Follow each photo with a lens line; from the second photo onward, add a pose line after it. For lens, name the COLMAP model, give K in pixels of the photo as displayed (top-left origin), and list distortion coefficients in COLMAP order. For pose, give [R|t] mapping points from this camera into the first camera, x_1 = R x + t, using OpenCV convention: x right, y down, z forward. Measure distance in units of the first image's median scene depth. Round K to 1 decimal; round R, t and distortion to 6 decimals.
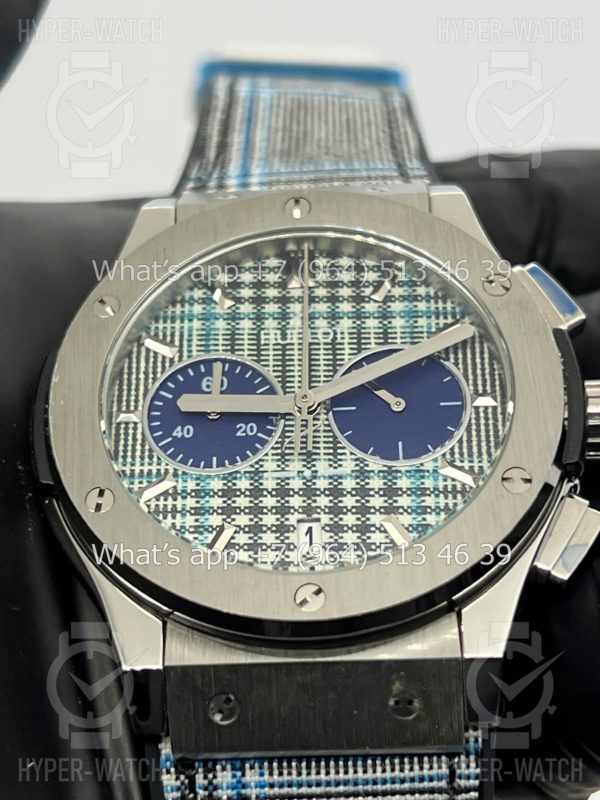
lens RADIAL K [[1898.0, 0, 304.6], [0, 1898.0, 404.7], [0, 0, 1]] dist [0.258038, 0.000000]
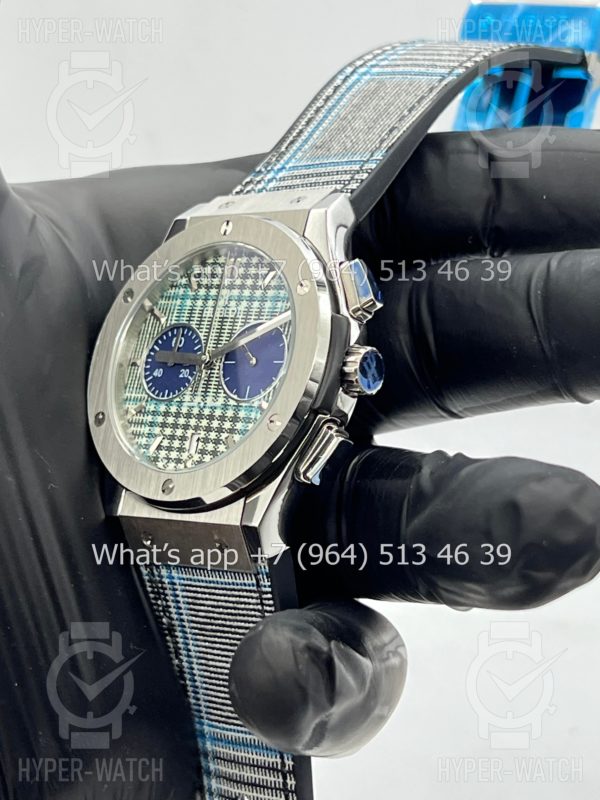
lens RADIAL K [[1898.0, 0, 256.4], [0, 1898.0, 368.4], [0, 0, 1]] dist [0.258038, 0.000000]
pose [[0.781767, 0.035139, -0.622580, 1.100210], [0.128992, 0.967703, 0.216592, -0.358269], [0.610083, -0.249632, 0.751985, -0.249693]]
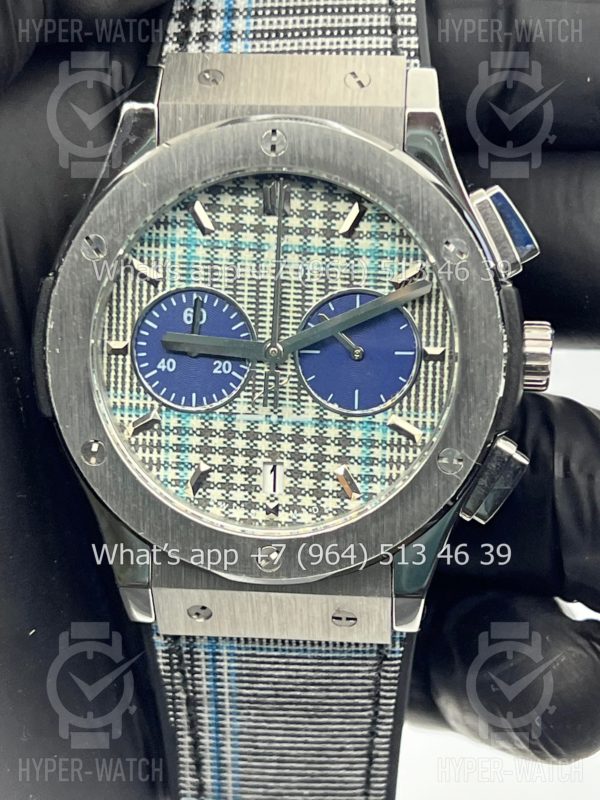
lens RADIAL K [[1898.0, 0, 304.7], [0, 1898.0, 436.8], [0, 0, 1]] dist [0.258038, 0.000000]
pose [[0.998973, 0.042304, -0.016208, 0.039000], [-0.023973, 0.797223, 0.603209, -0.646363], [0.038439, -0.602201, 0.797419, 0.075350]]
